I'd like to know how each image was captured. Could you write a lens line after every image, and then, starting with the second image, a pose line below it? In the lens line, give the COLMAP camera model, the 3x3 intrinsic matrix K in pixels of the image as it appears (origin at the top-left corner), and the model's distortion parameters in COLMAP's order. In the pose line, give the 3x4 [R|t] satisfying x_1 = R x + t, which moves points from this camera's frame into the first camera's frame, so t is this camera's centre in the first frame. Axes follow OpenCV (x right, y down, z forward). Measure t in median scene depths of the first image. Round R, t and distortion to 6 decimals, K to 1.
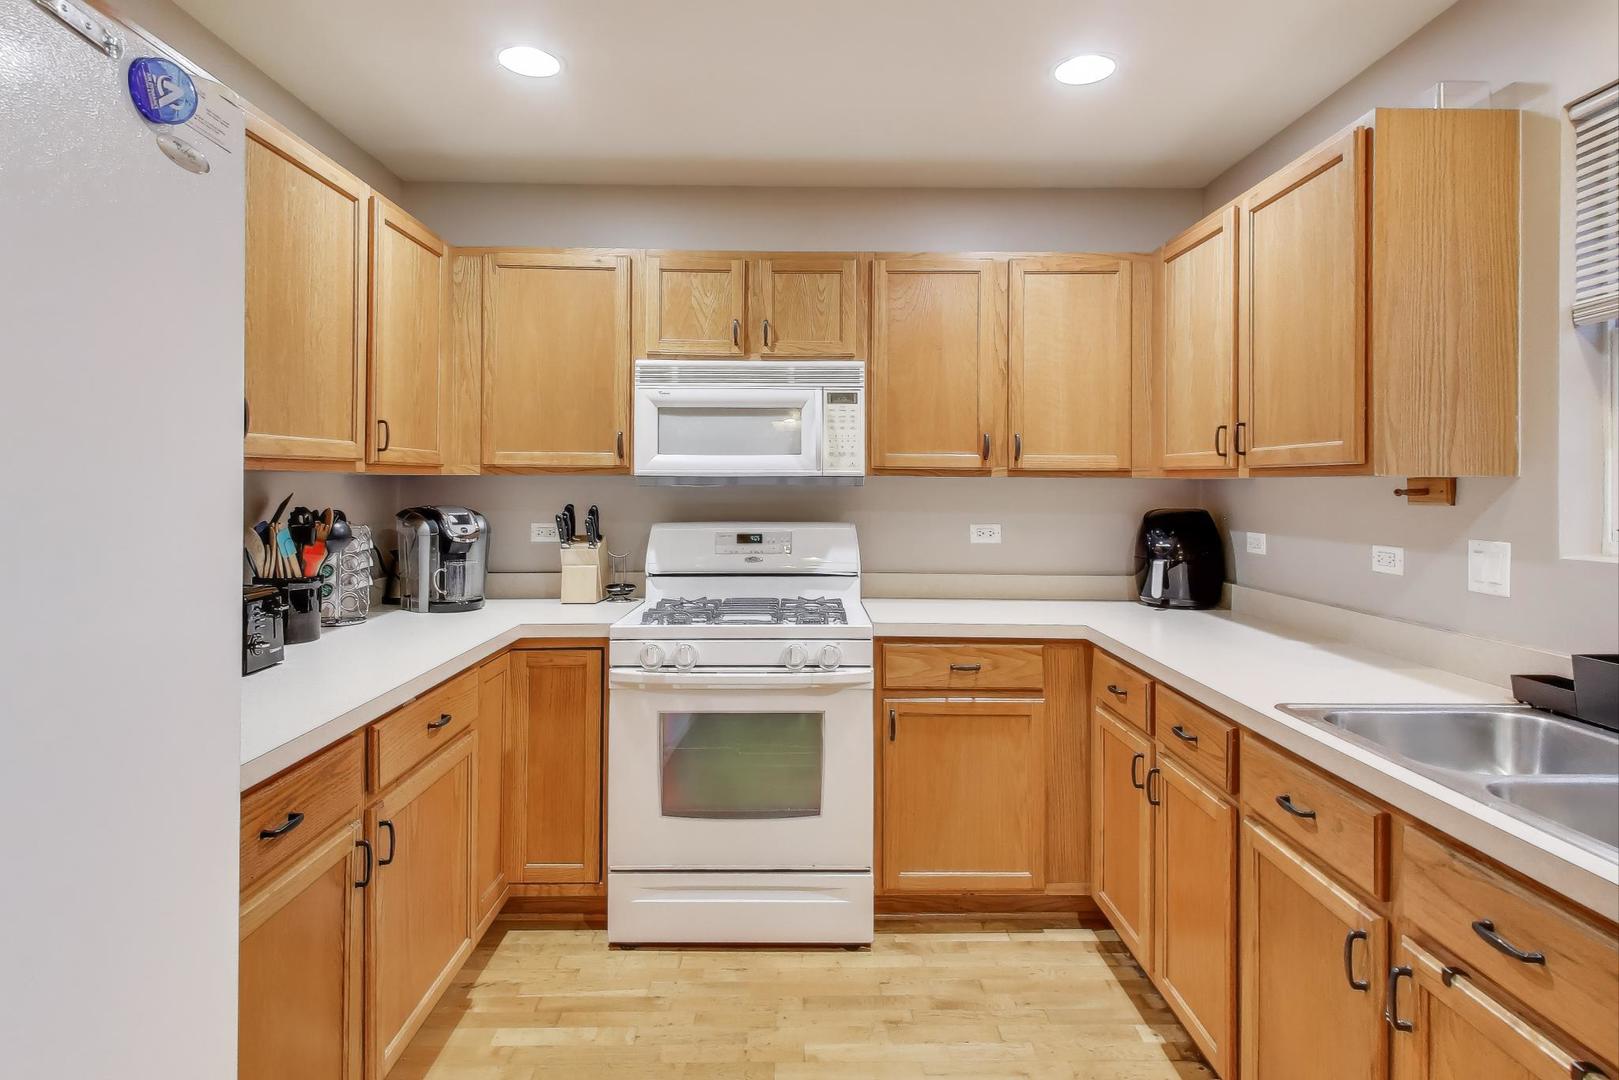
lens RADIAL K [[893.6, 0, 806.9], [0, 893.6, 461.0], [0, 0, 1]] dist [0.069721, -0.084437]
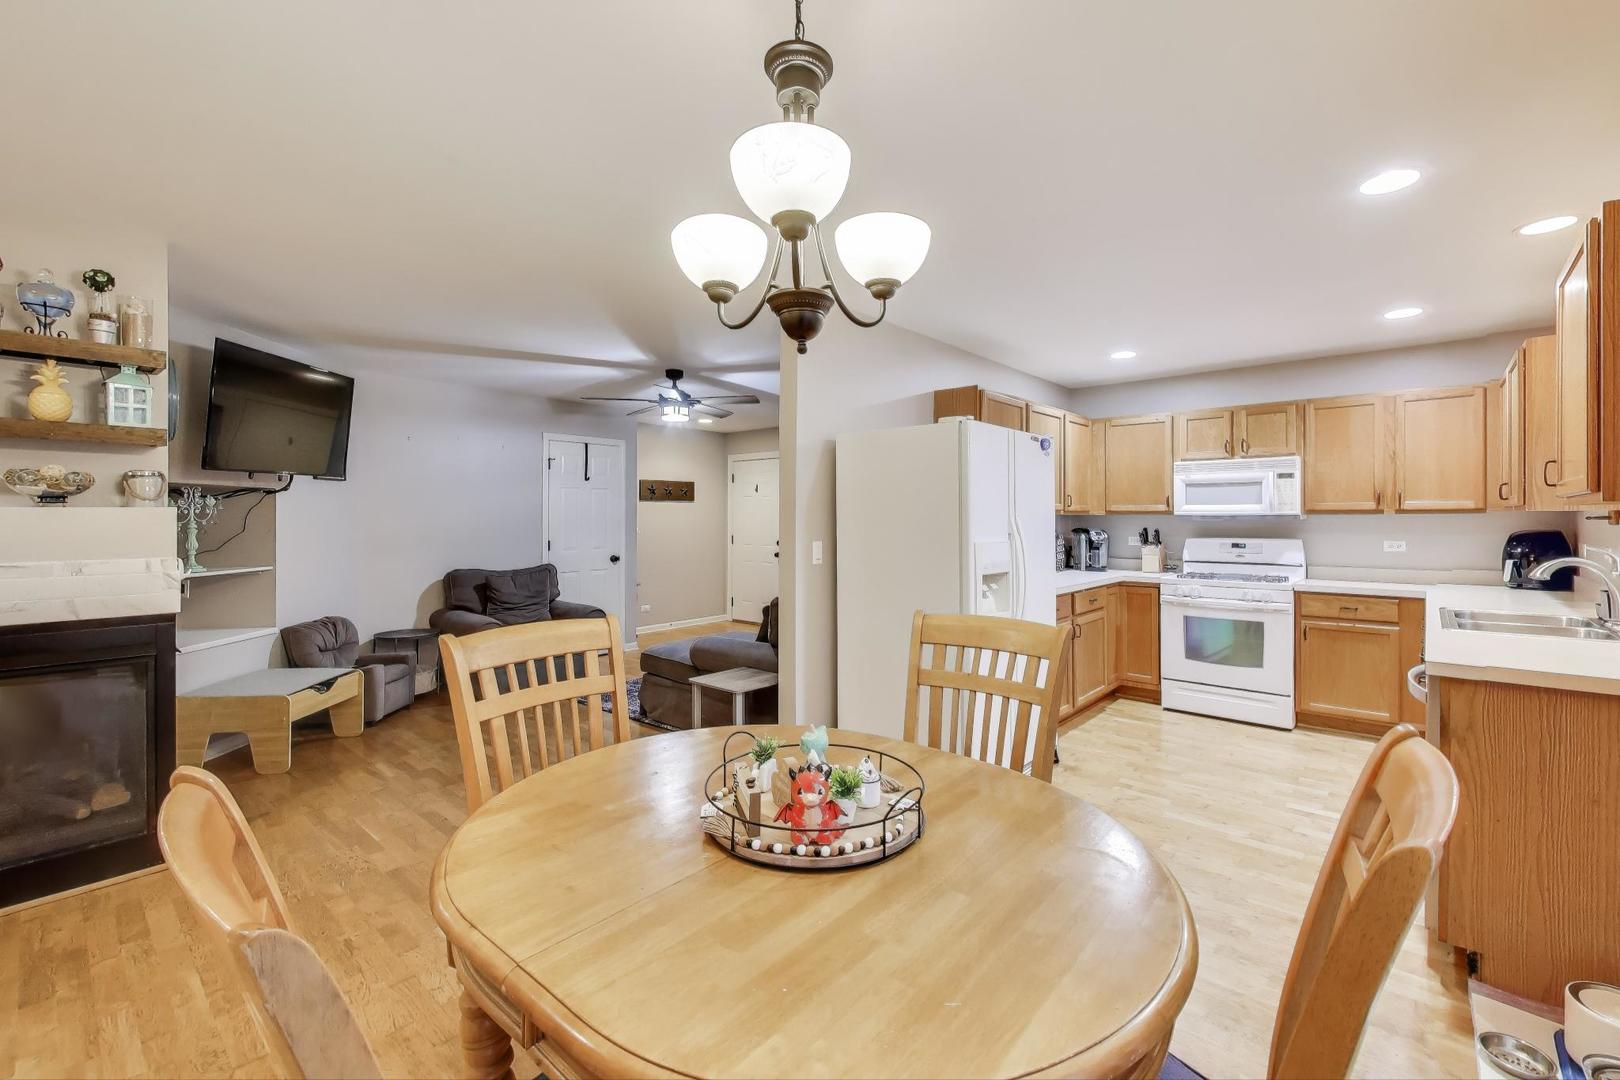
lens RADIAL K [[692.5, 0, 844.5], [0, 692.5, 516.5], [0, 0, 1]] dist [0.014115, -0.000037]
pose [[0.759339, -0.006590, -0.650662, 0.312662], [0.016406, 0.999825, 0.009020, -0.008548], [0.650489, -0.017524, 0.759314, -0.855775]]
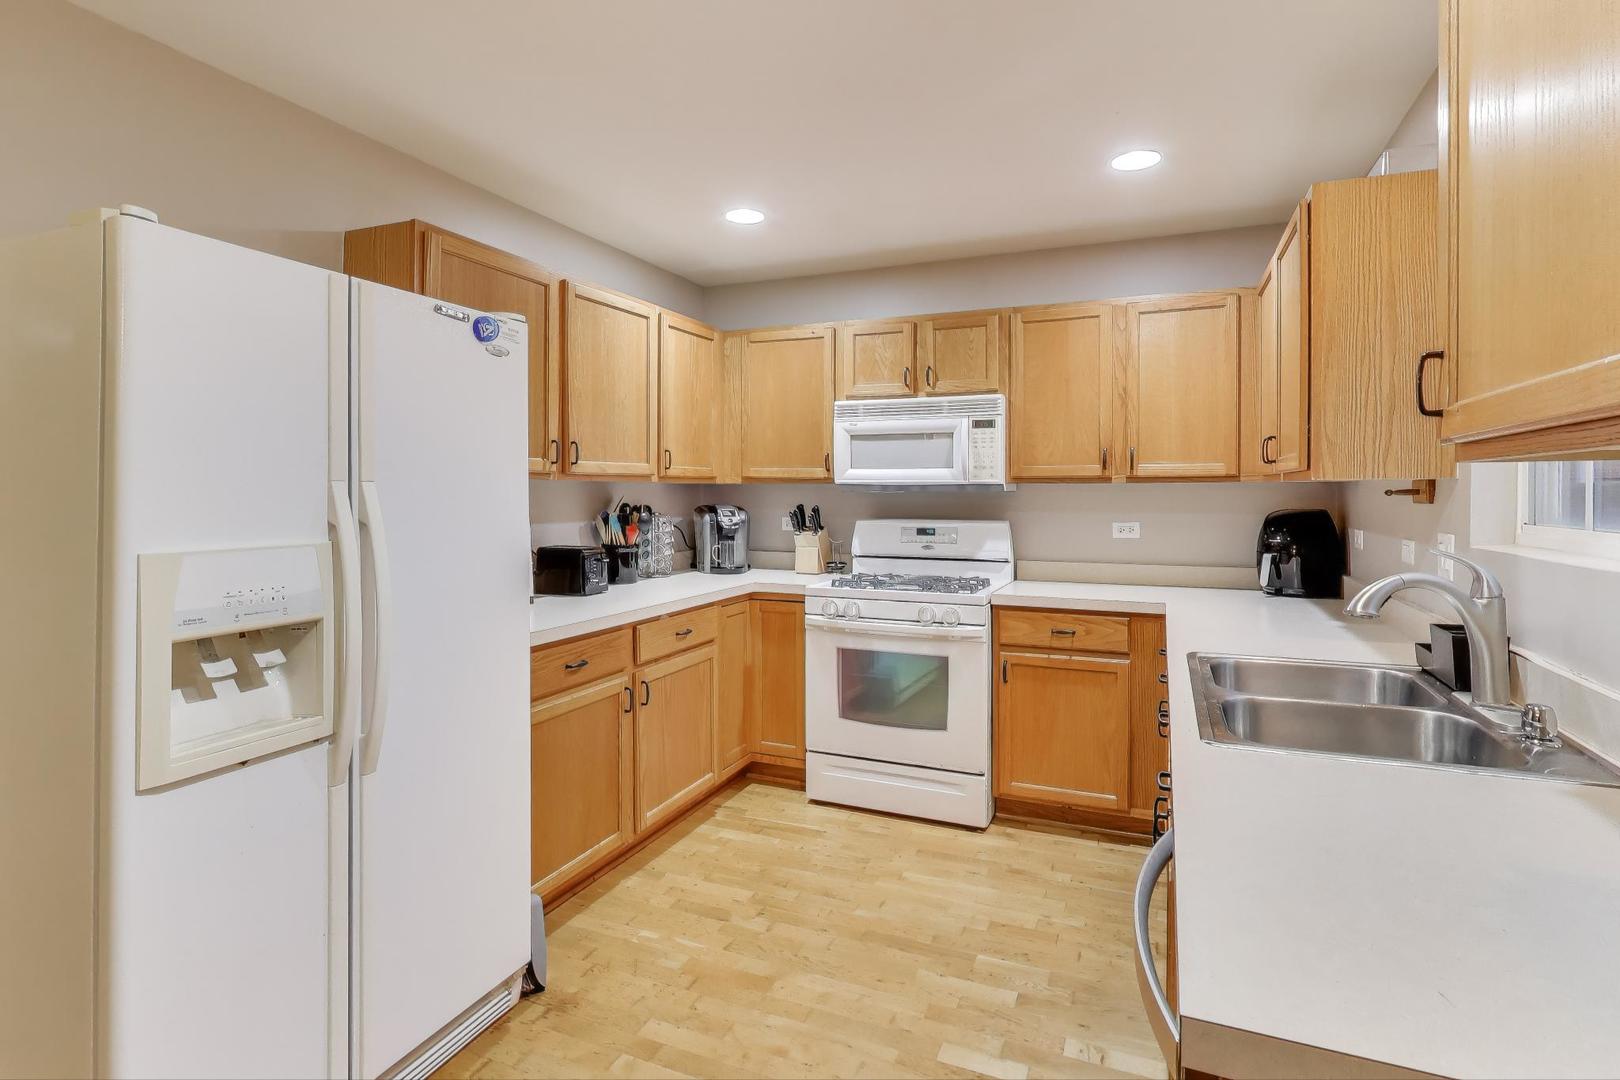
lens RADIAL K [[828.4, 0, 806.1], [0, 828.4, 479.1], [0, 0, 1]] dist [0.001540, -0.000087]
pose [[0.912530, -0.007001, -0.408949, 0.302175], [0.010595, 0.999923, 0.006524, 0.000087], [0.408872, -0.010286, 0.912534, -0.208770]]
